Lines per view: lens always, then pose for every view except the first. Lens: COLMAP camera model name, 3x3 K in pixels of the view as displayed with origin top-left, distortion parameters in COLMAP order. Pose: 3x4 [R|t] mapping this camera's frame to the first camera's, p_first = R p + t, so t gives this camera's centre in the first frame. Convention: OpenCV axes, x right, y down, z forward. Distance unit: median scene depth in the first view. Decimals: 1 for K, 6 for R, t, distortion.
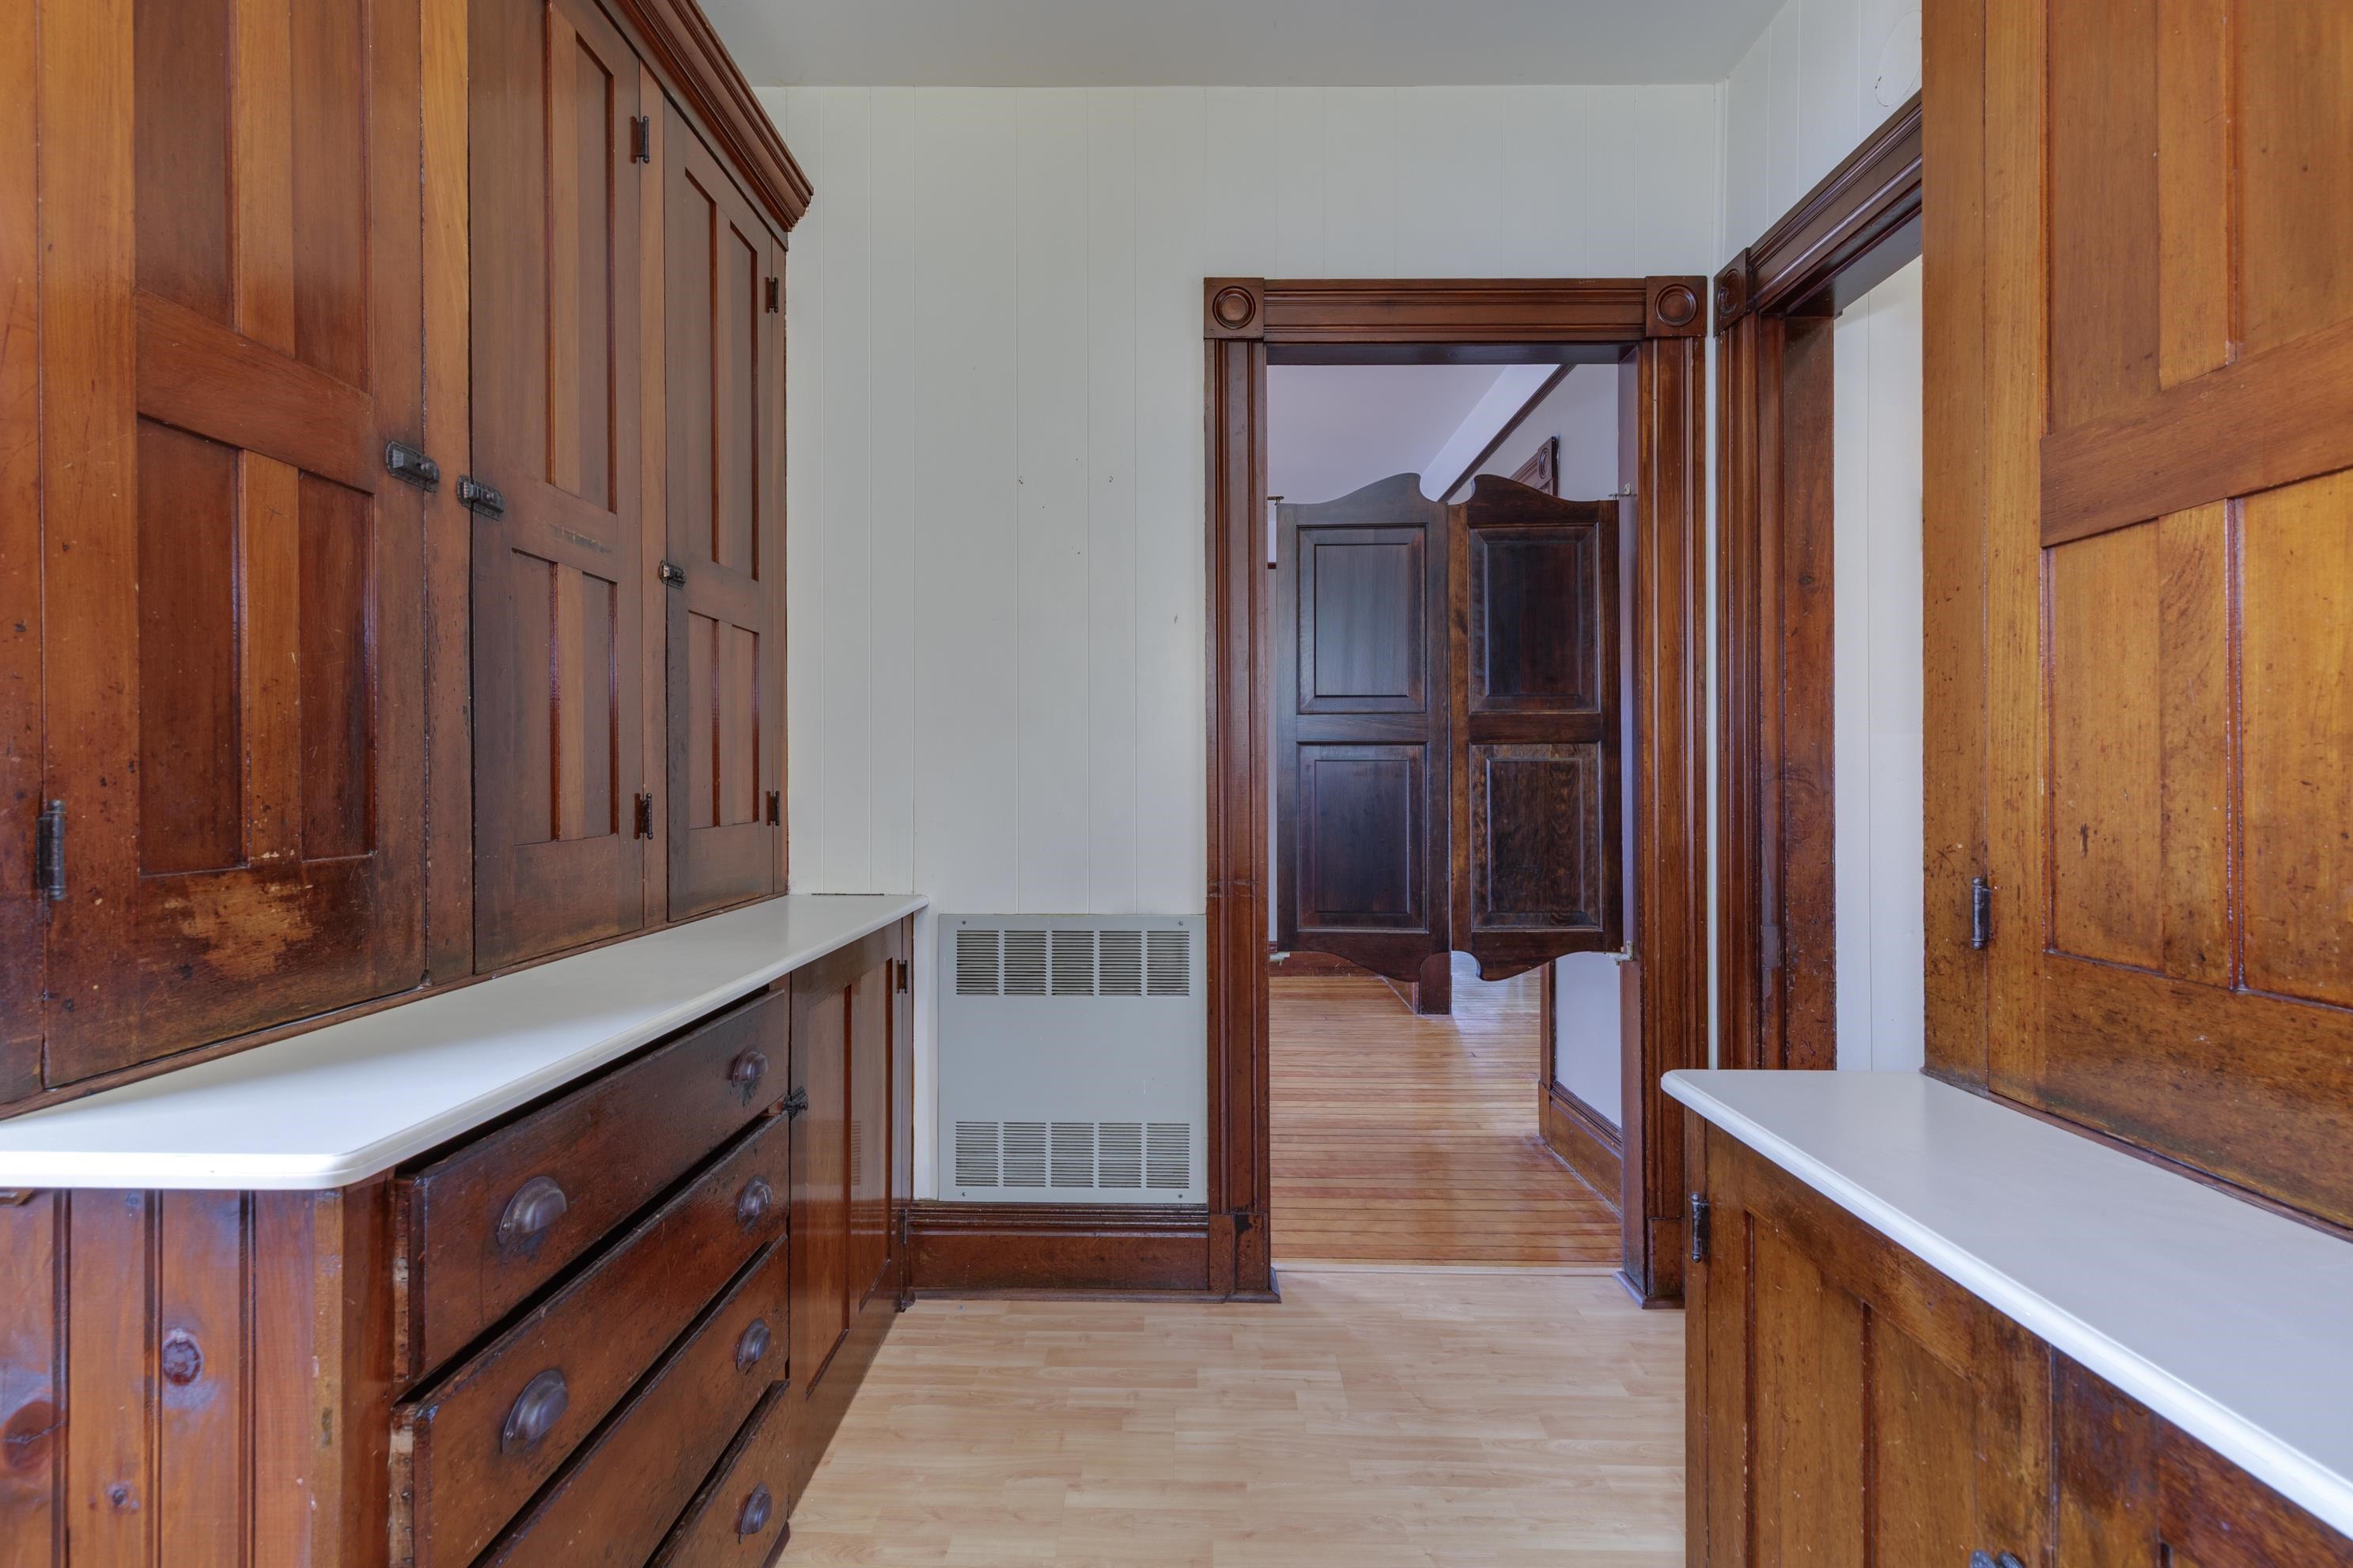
lens RADIAL K [[1075.7, 0, 1166.9], [0, 1075.7, 778.8], [0, 0, 1]] dist [0.002901, 0.000782]
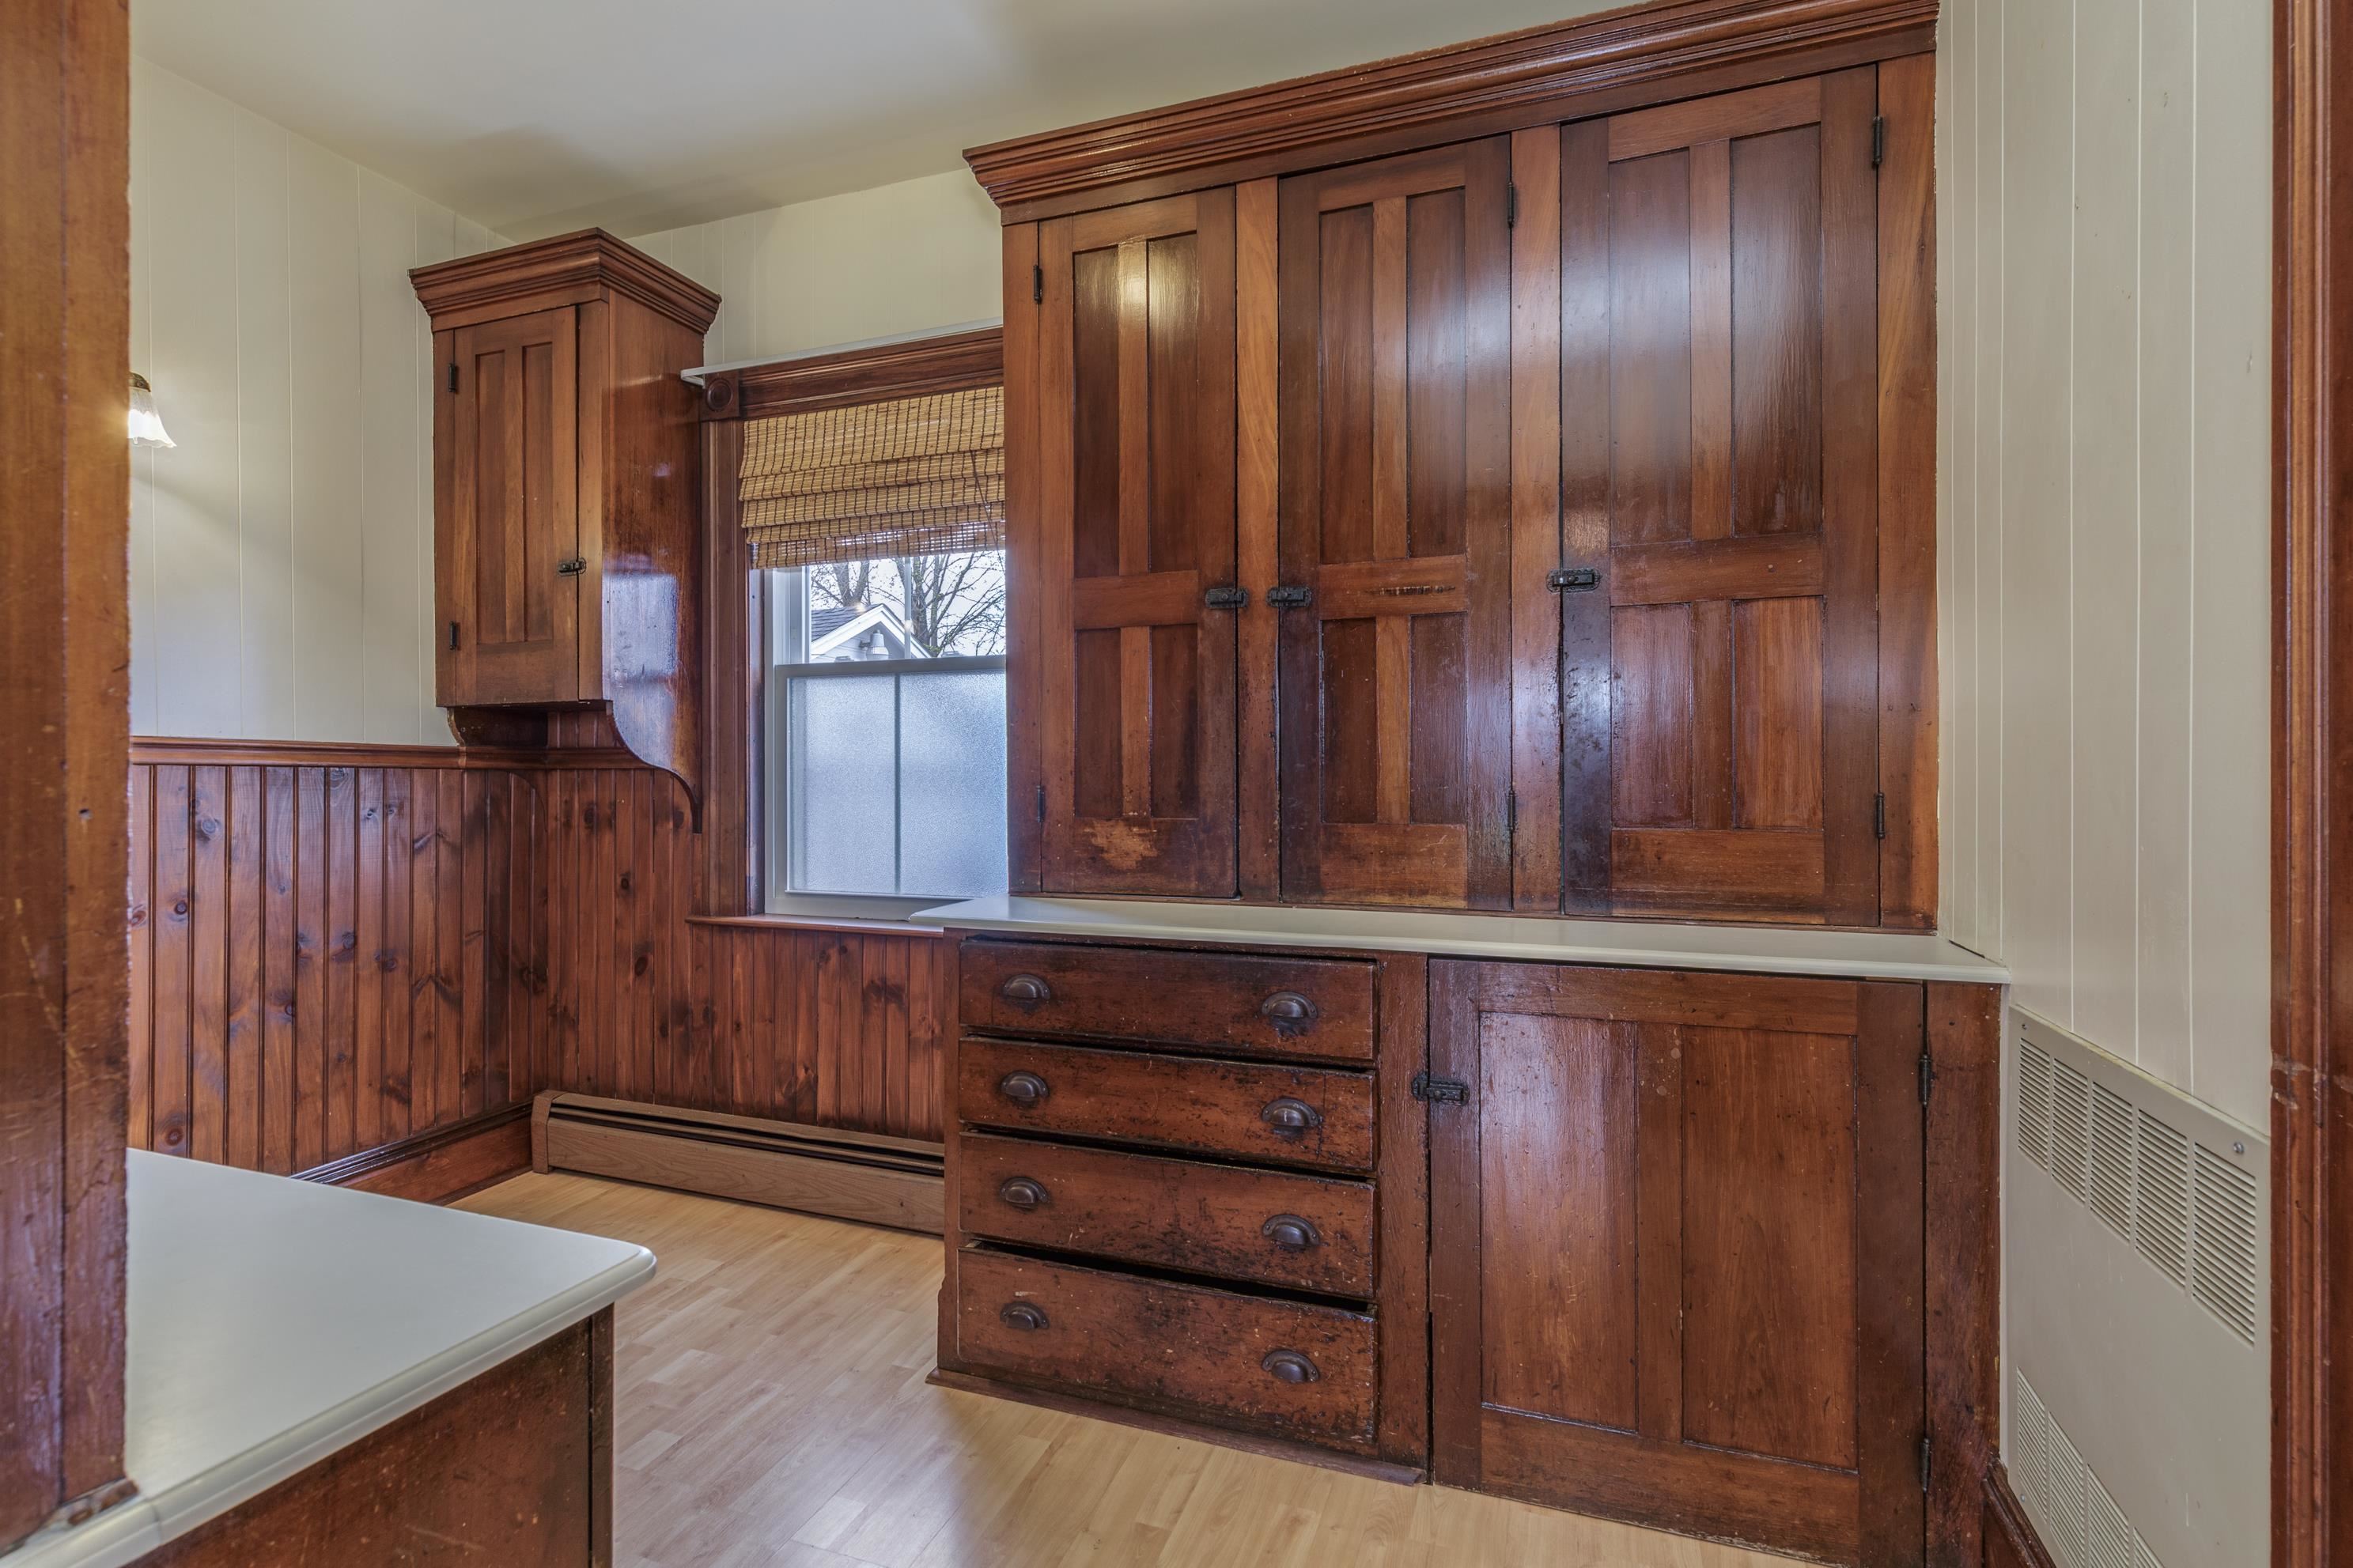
lens RADIAL K [[1075.7, 0, 1166.9], [0, 1075.7, 778.8], [0, 0, 1]] dist [0.002901, 0.000782]
pose [[-0.309826, 0.003531, -0.950787, 1.169733], [0.001553, 0.999994, 0.003207, -0.004130], [0.950792, -0.000483, -0.309829, 1.730487]]
